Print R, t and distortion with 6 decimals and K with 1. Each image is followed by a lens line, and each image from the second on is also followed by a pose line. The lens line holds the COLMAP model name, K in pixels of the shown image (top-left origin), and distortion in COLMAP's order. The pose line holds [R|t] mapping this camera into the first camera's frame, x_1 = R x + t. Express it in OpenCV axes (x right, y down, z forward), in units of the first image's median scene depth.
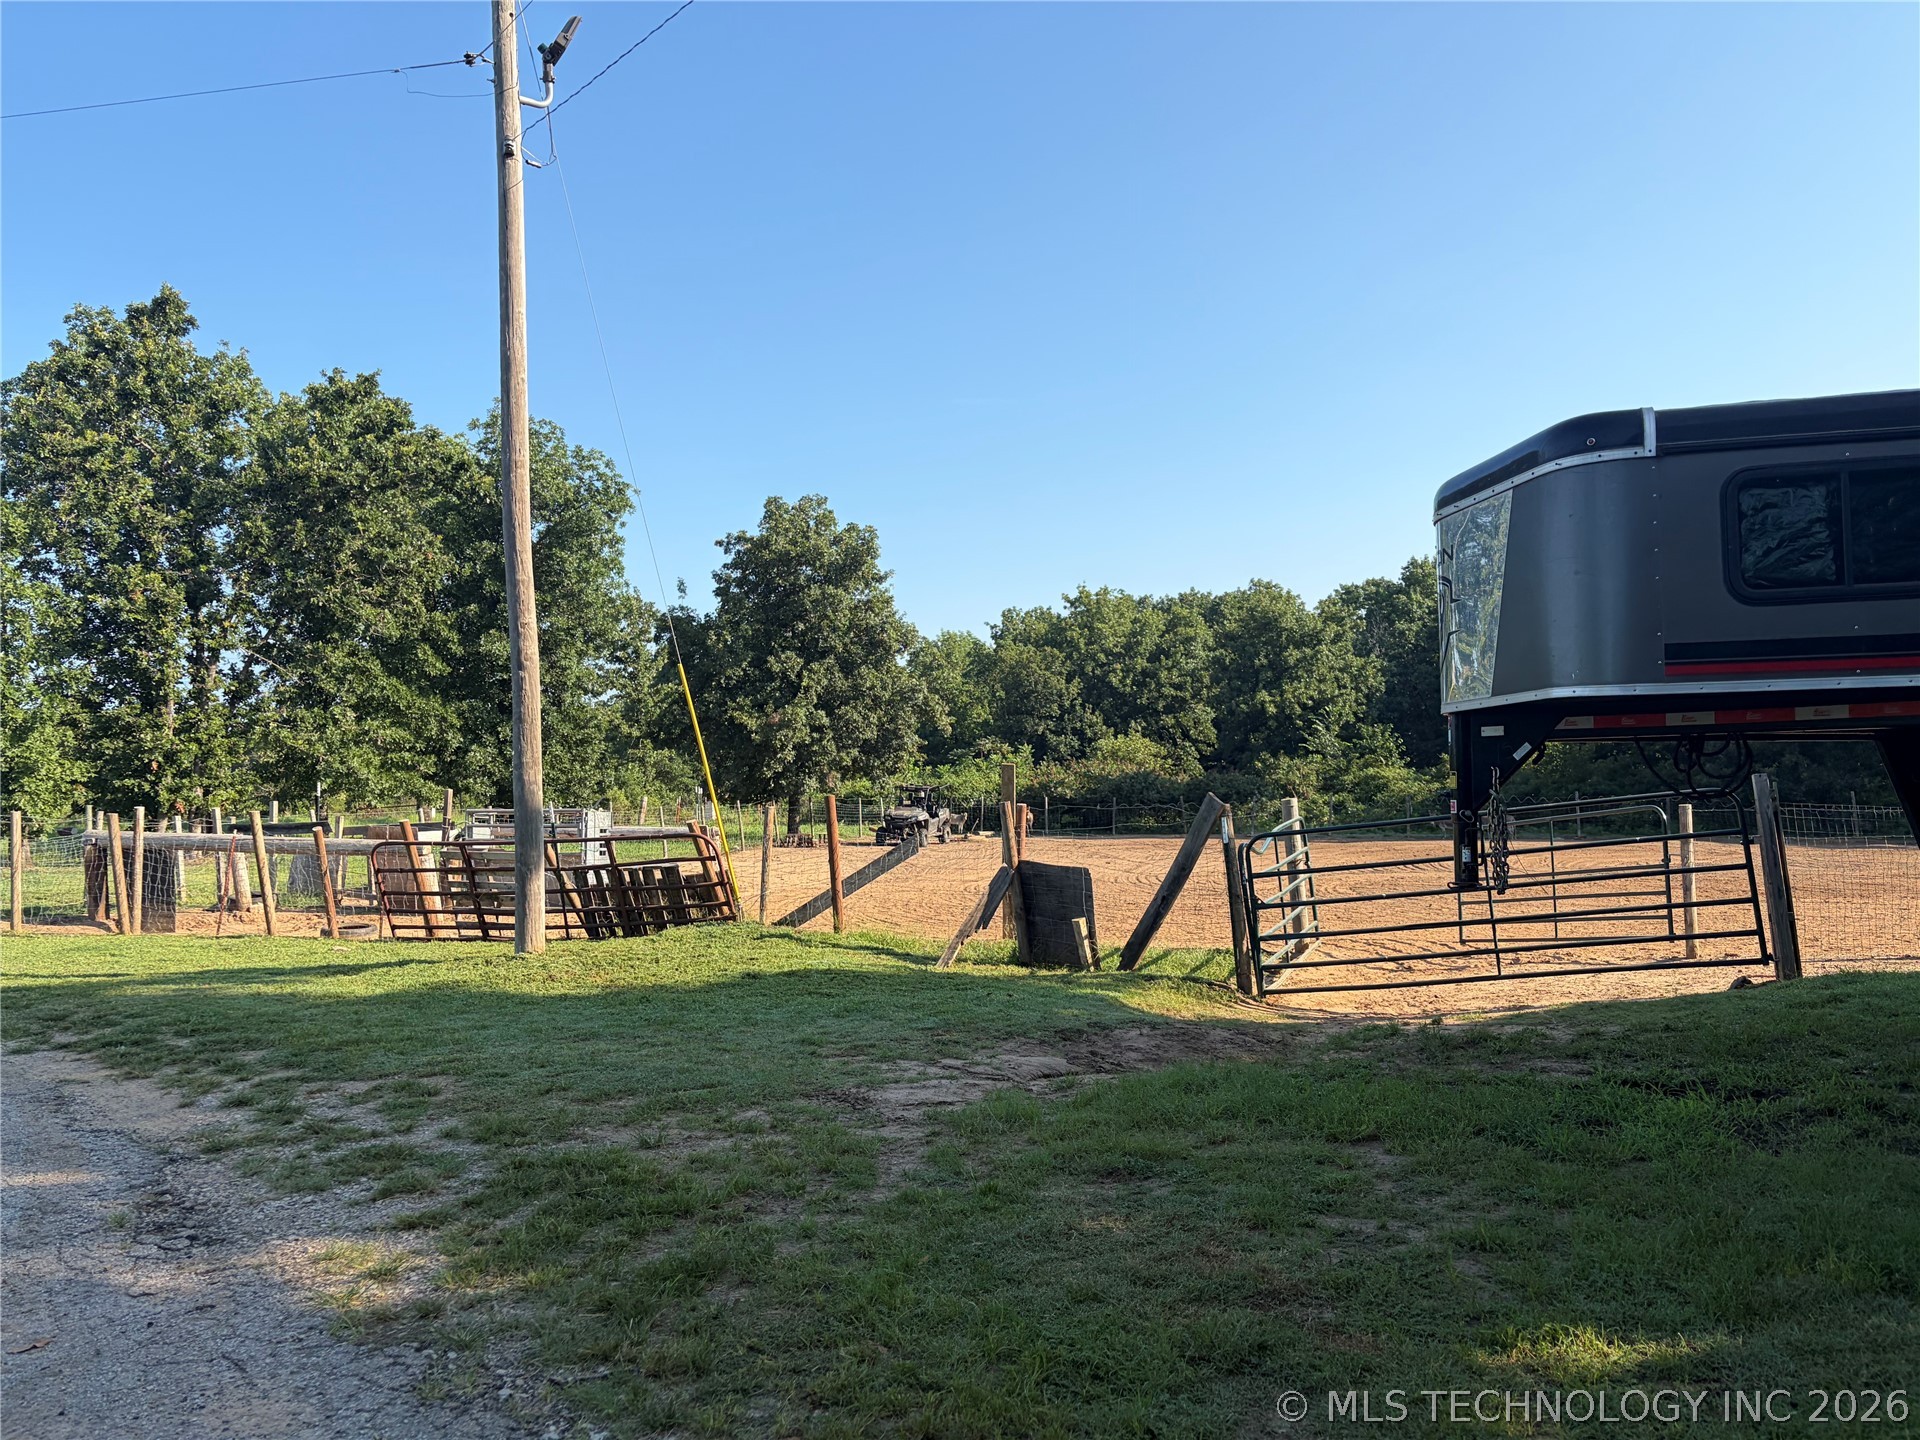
lens RADIAL K [[1428.5, 0, 966.5], [0, 1428.5, 730.8], [0, 0, 1]] dist [0.060213, -0.076856]
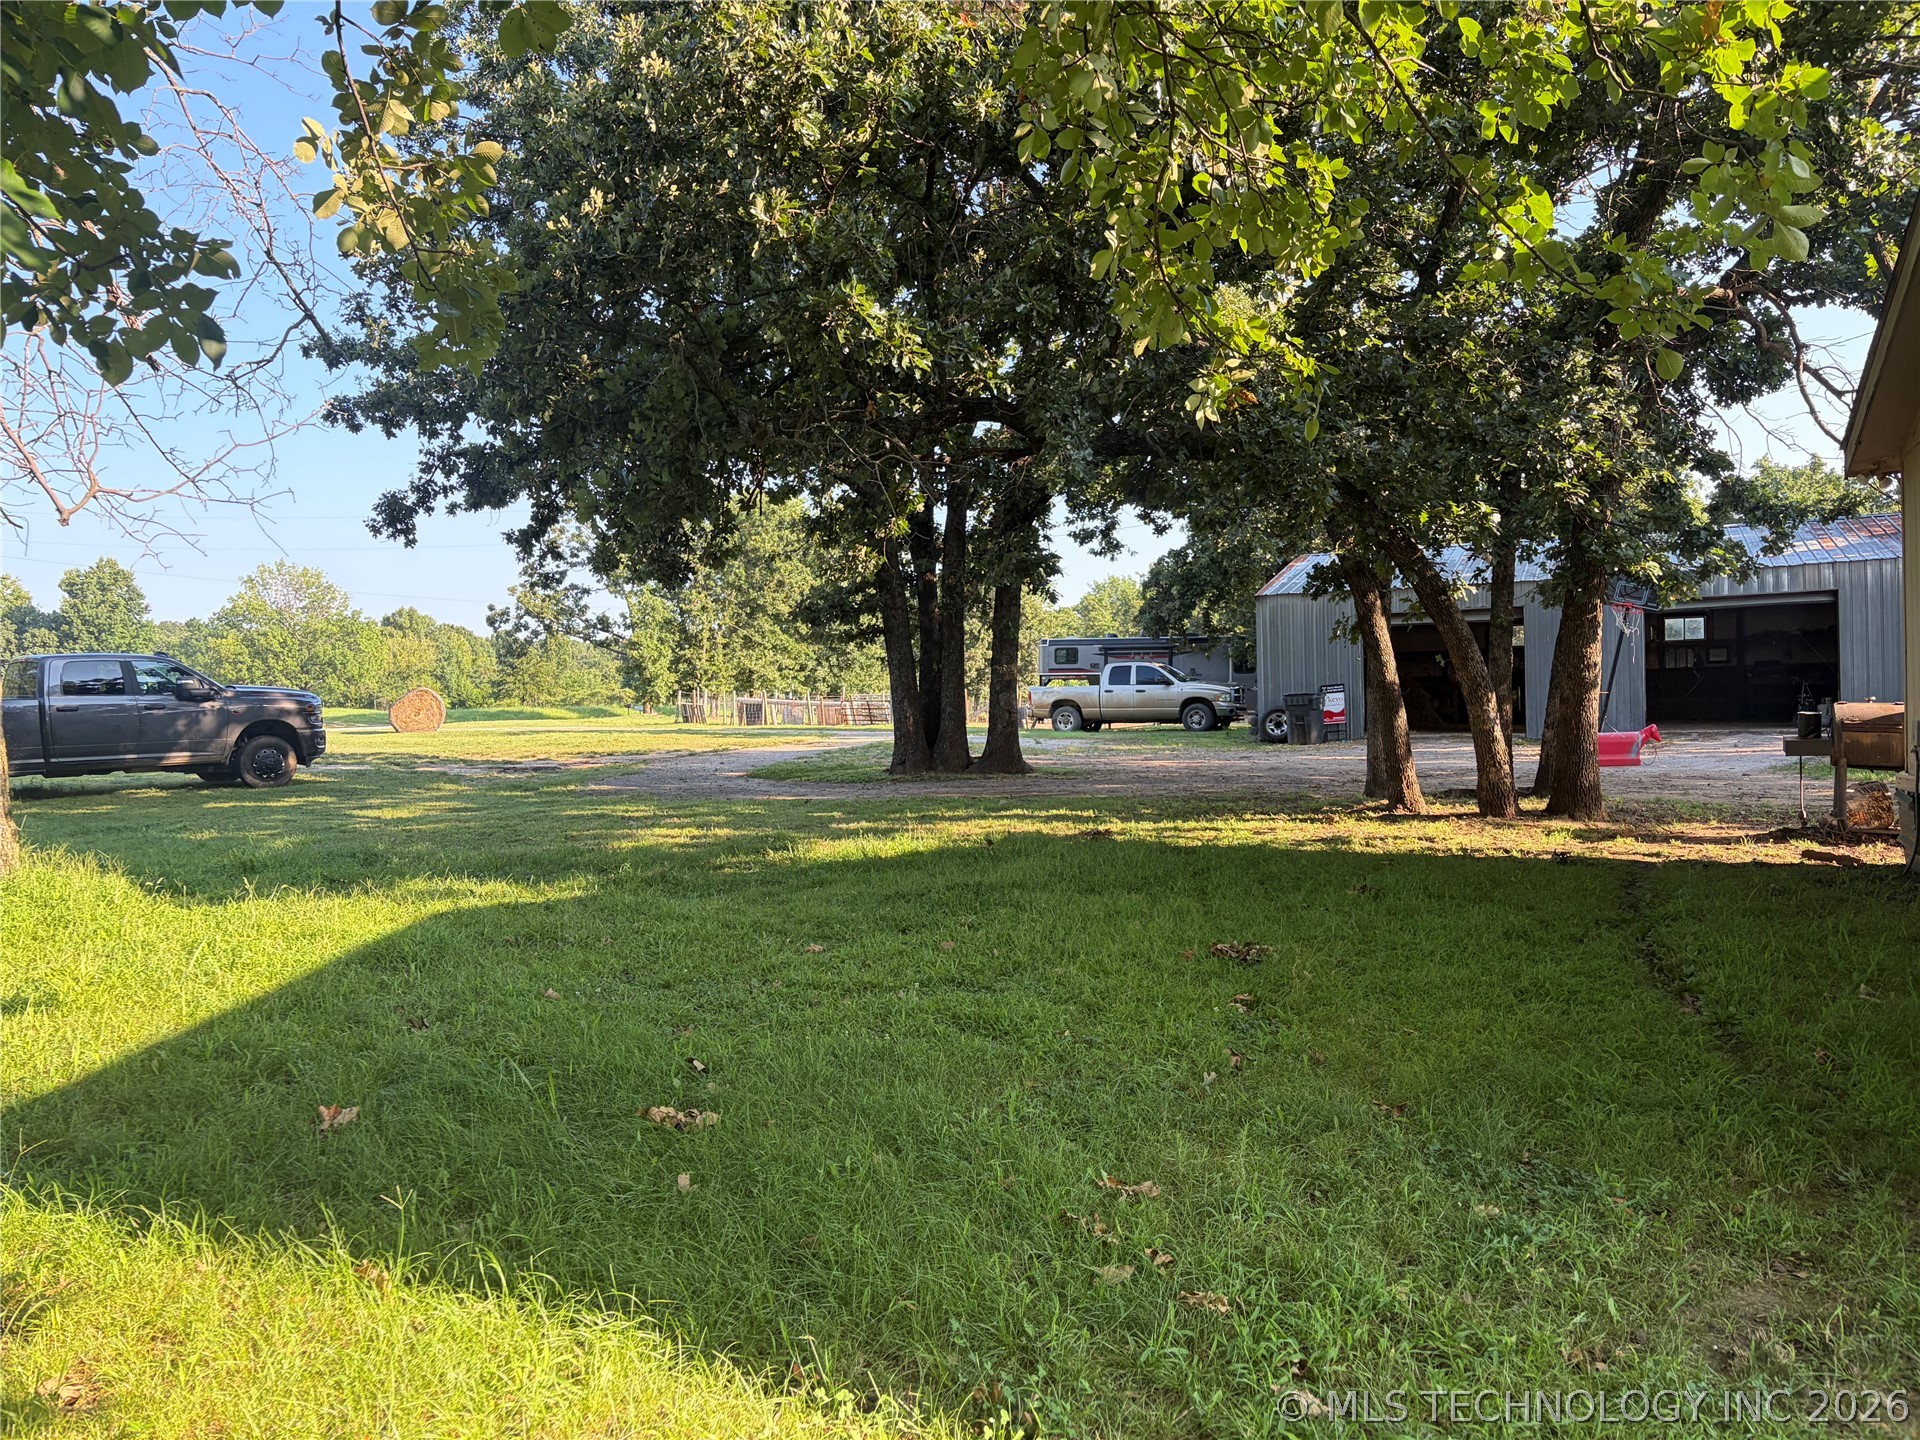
lens RADIAL K [[1452.9, 0, 943.8], [0, 1452.9, 731.4], [0, 0, 1]] dist [0.055078, -0.072629]
pose [[0.985499, 0.020996, -0.168376, 0.190061], [-0.010565, 0.997983, 0.062604, -0.031614], [0.169351, -0.059917, 0.983733, -1.061149]]
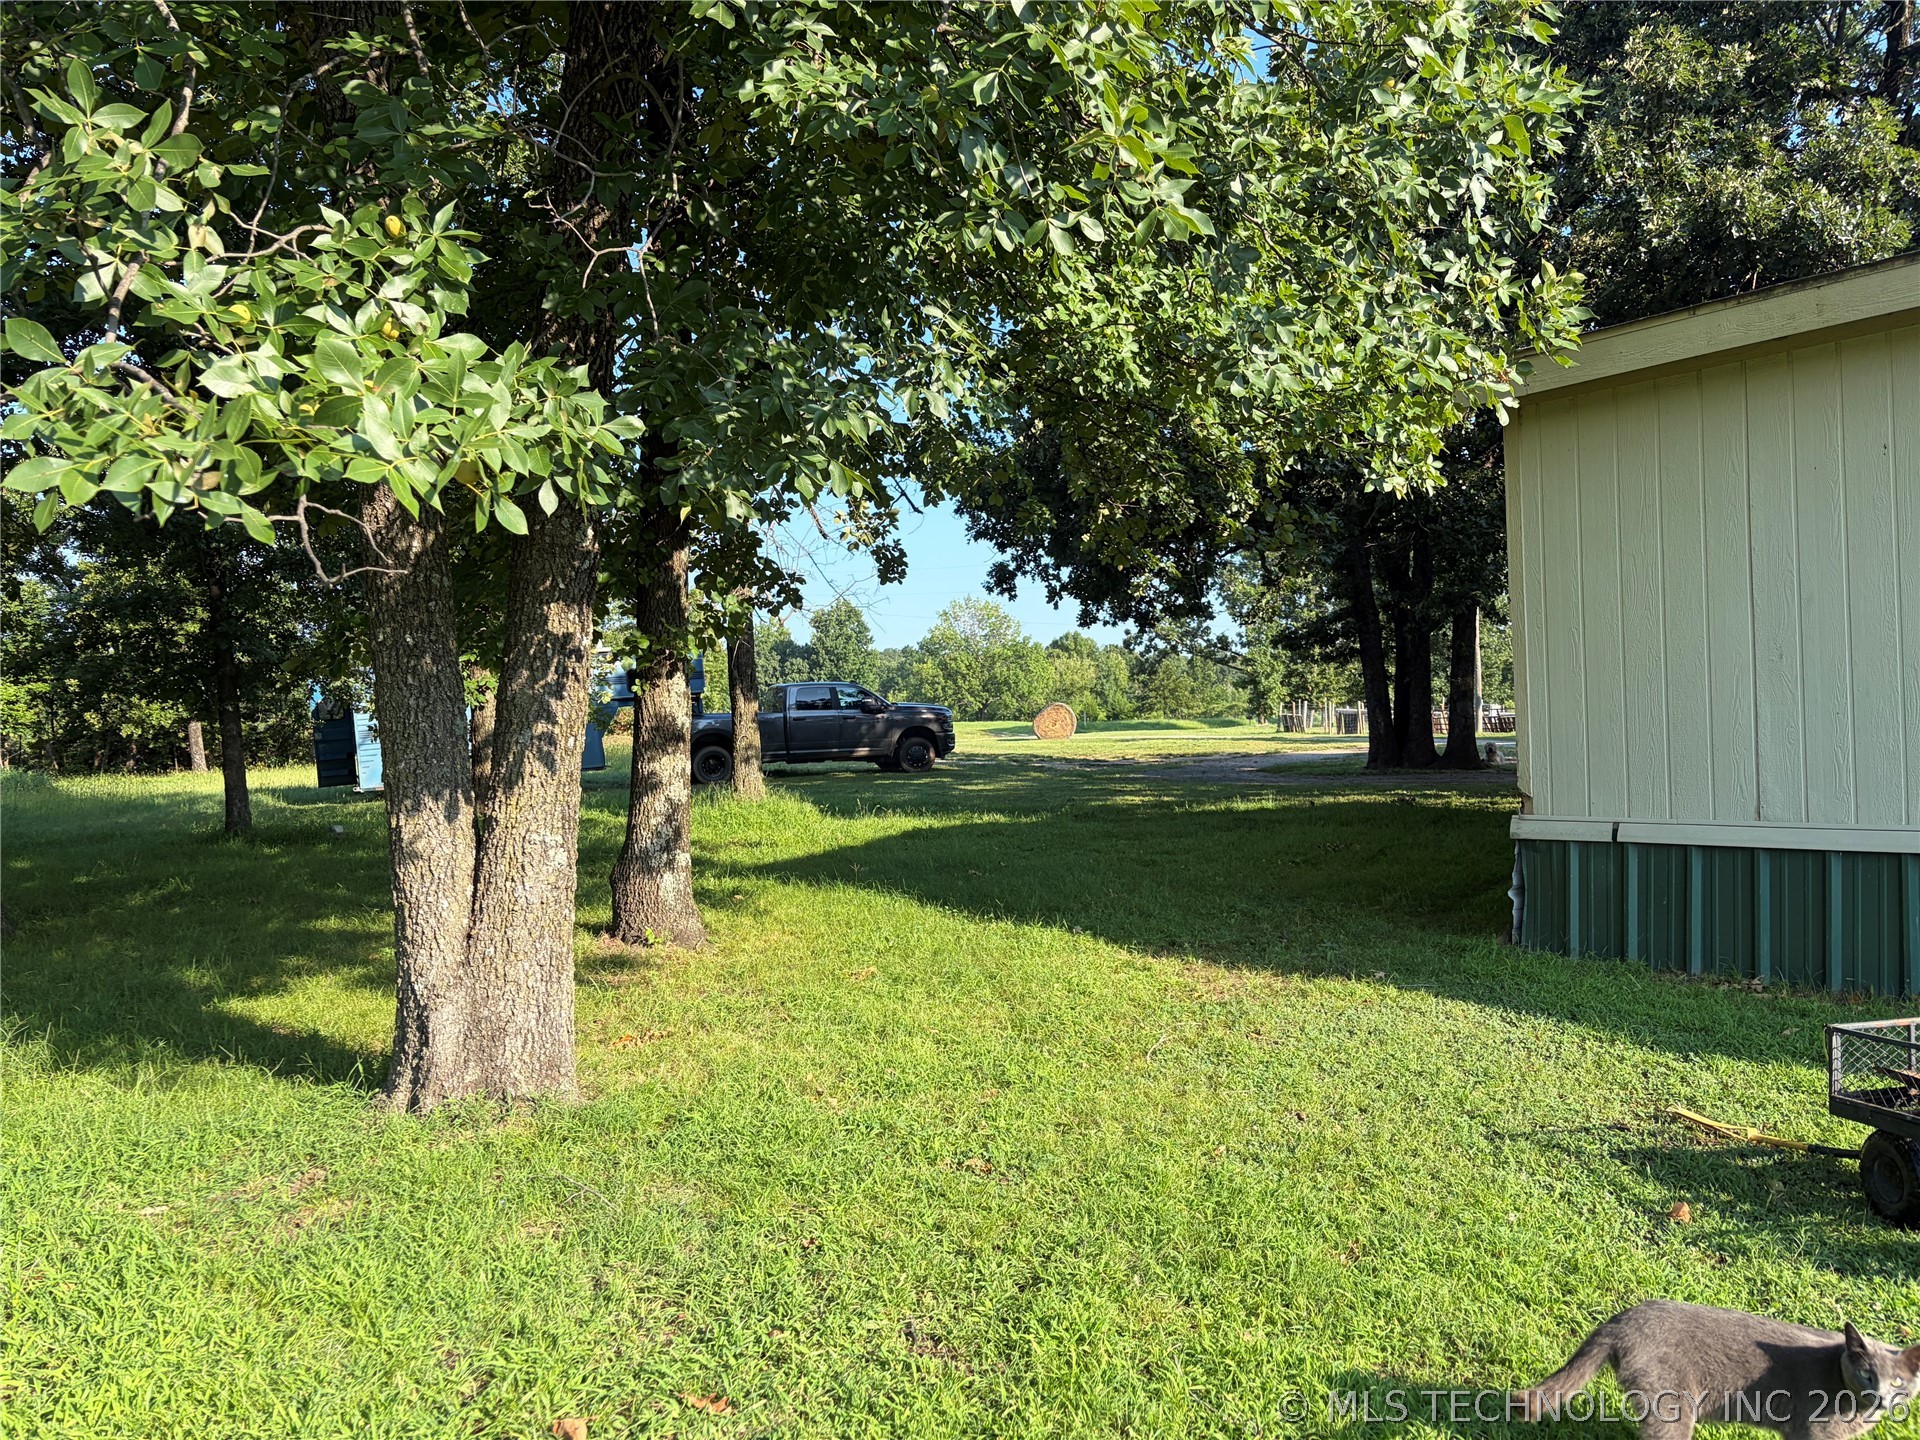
lens RADIAL K [[1441.2, 0, 912.4], [0, 1441.2, 727.7], [0, 0, 1]] dist [0.069903, -0.076486]
pose [[0.800553, 0.016873, -0.599025, 0.330584], [0.016318, 0.998619, 0.049936, -0.037719], [0.599040, -0.049751, 0.799172, -1.207551]]
